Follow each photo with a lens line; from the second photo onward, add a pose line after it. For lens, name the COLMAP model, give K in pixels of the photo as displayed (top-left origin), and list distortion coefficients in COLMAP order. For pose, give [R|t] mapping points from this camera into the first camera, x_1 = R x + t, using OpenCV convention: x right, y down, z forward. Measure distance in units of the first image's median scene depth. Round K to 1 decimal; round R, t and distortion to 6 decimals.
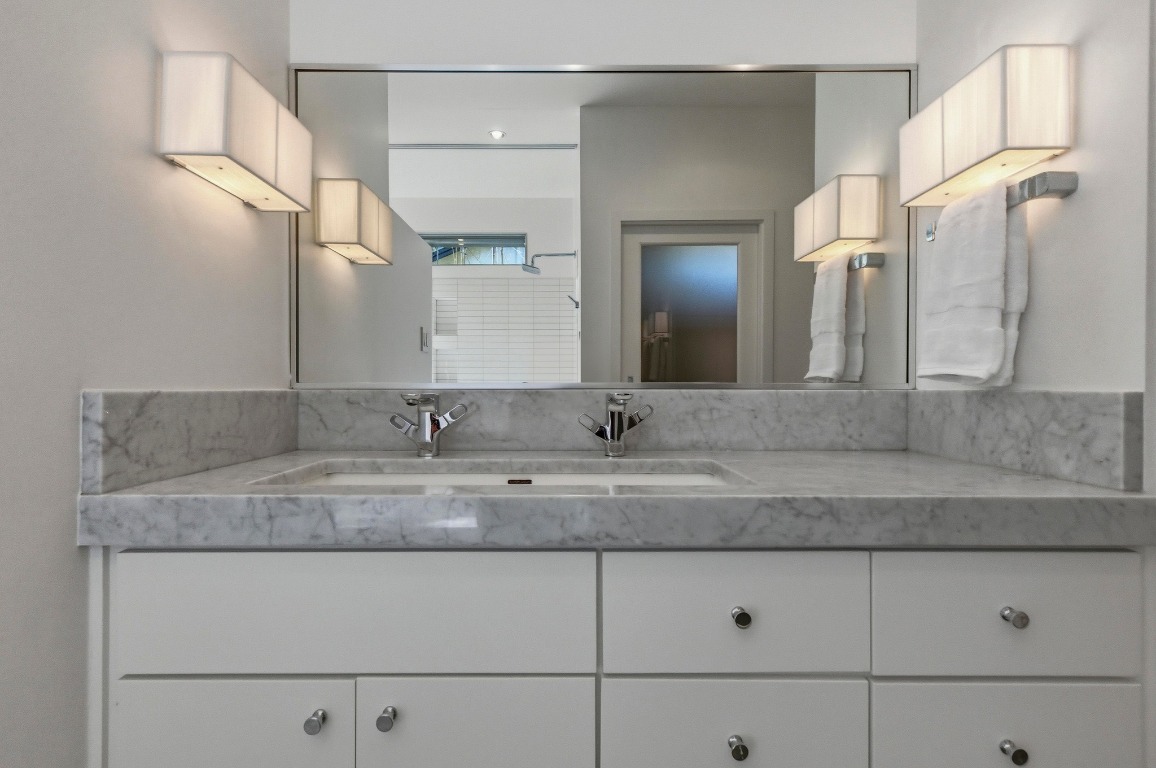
lens RADIAL K [[538.7, 0, 576.3], [0, 538.7, 379.8], [0, 0, 1]] dist [-0.004551, 0.000199]
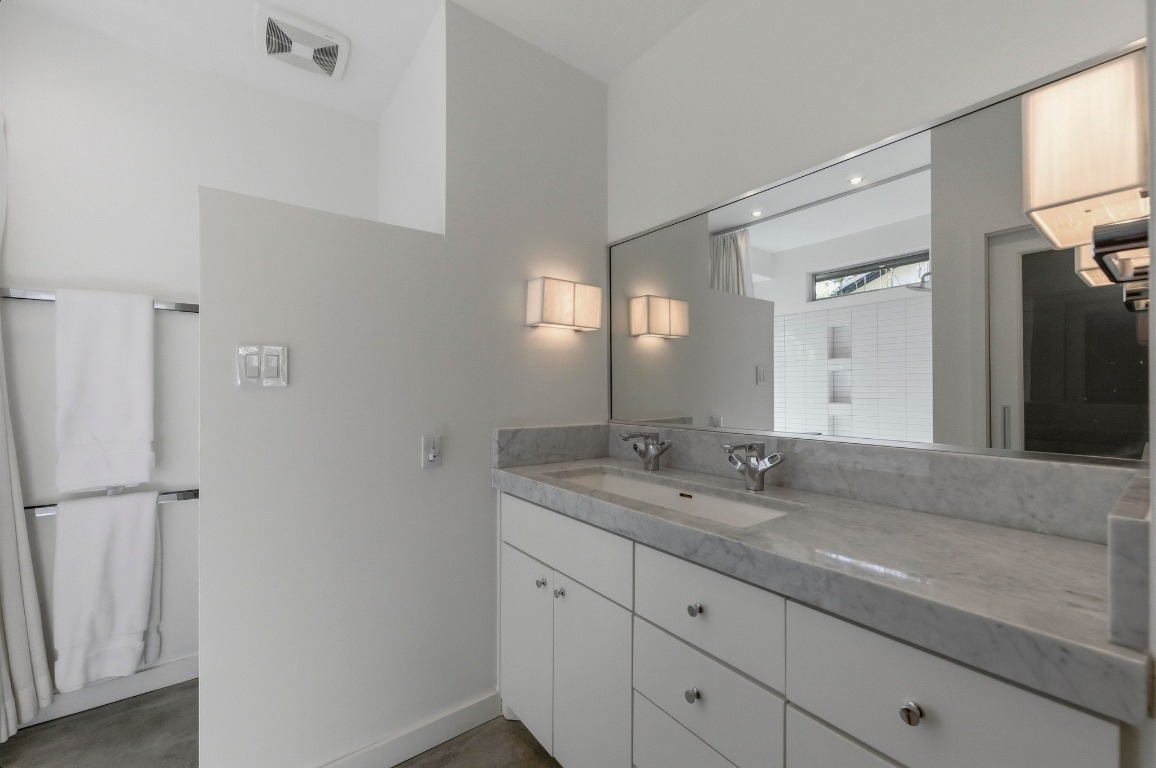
lens RADIAL K [[456.5, 0, 577.7], [0, 456.5, 390.2], [0, 0, 1]] dist [0.000938, 0.000442]
pose [[0.602208, -0.001340, -0.798338, 1.073626], [0.010524, 0.999925, 0.006260, -0.171457], [0.798270, -0.012172, 0.602177, -0.016951]]
